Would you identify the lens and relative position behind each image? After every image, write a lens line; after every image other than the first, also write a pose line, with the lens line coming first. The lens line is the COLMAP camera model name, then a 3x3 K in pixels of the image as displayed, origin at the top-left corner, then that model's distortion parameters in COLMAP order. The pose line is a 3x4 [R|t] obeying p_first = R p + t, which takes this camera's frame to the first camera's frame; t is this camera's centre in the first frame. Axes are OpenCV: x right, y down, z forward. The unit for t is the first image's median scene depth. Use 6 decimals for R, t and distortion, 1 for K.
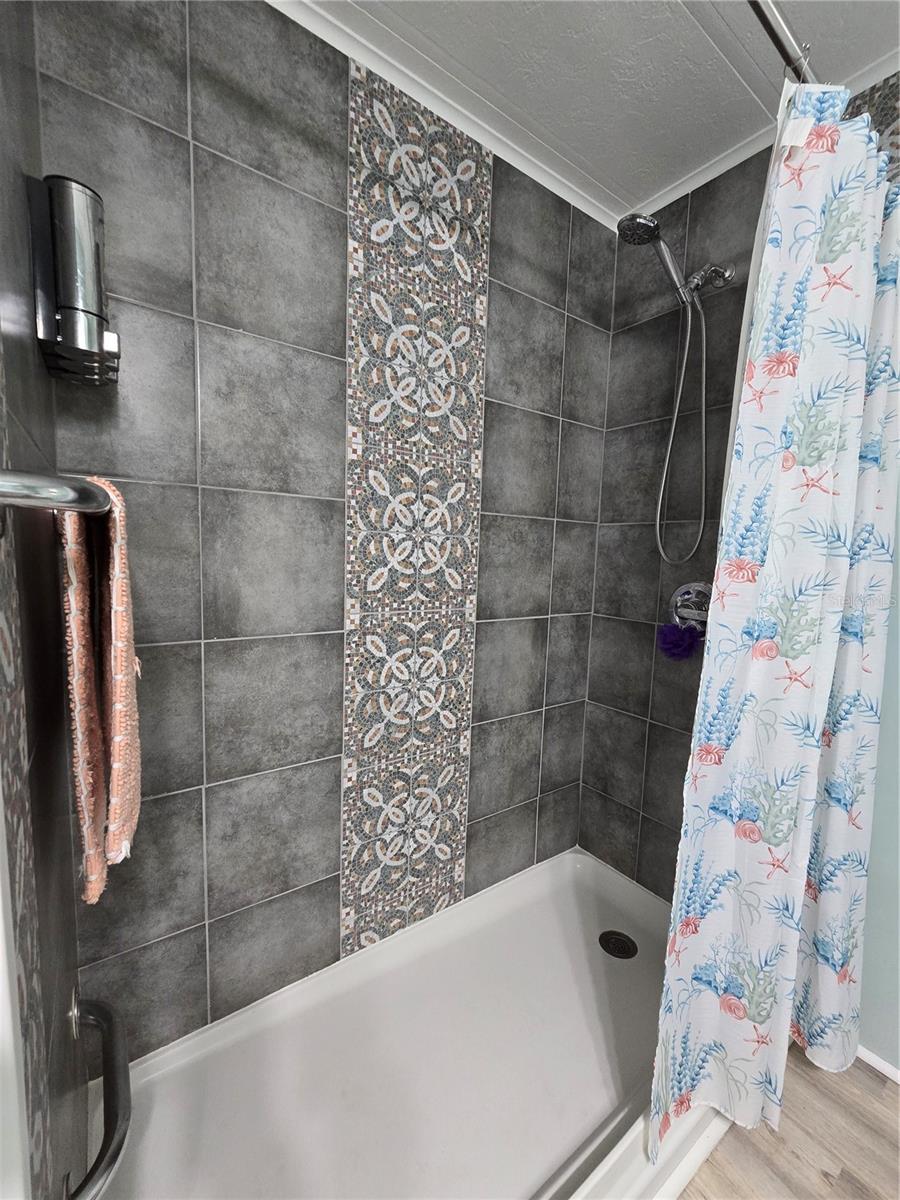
lens RADIAL K [[494.7, 0, 455.8], [0, 494.7, 602.1], [0, 0, 1]] dist [0.001299, -0.001435]
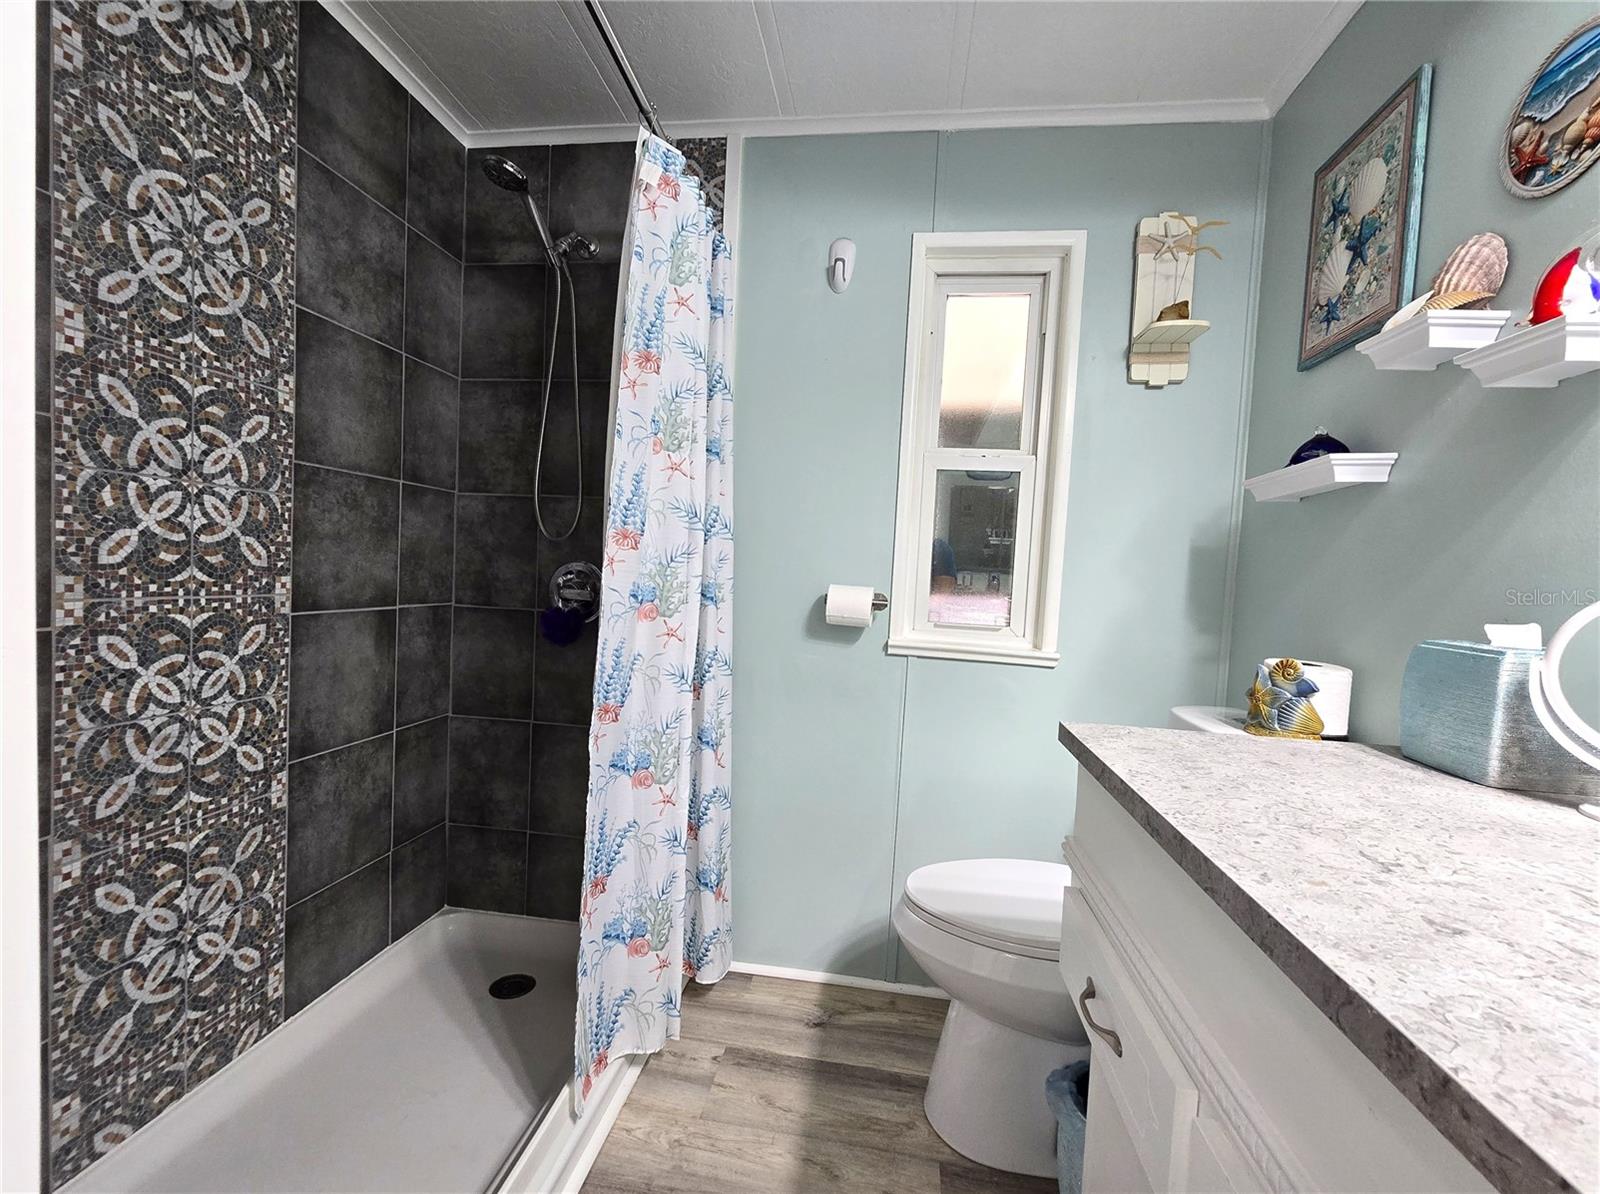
lens RADIAL K [[659.6, 0, 797.3], [0, 659.6, 594.7], [0, 0, 1]] dist [0.001299, -0.001435]
pose [[0.693398, -0.032565, 0.719818, -0.157407], [0.051701, 0.998652, -0.004623, 0.061853], [-0.718697, 0.040421, 0.694147, -0.206107]]
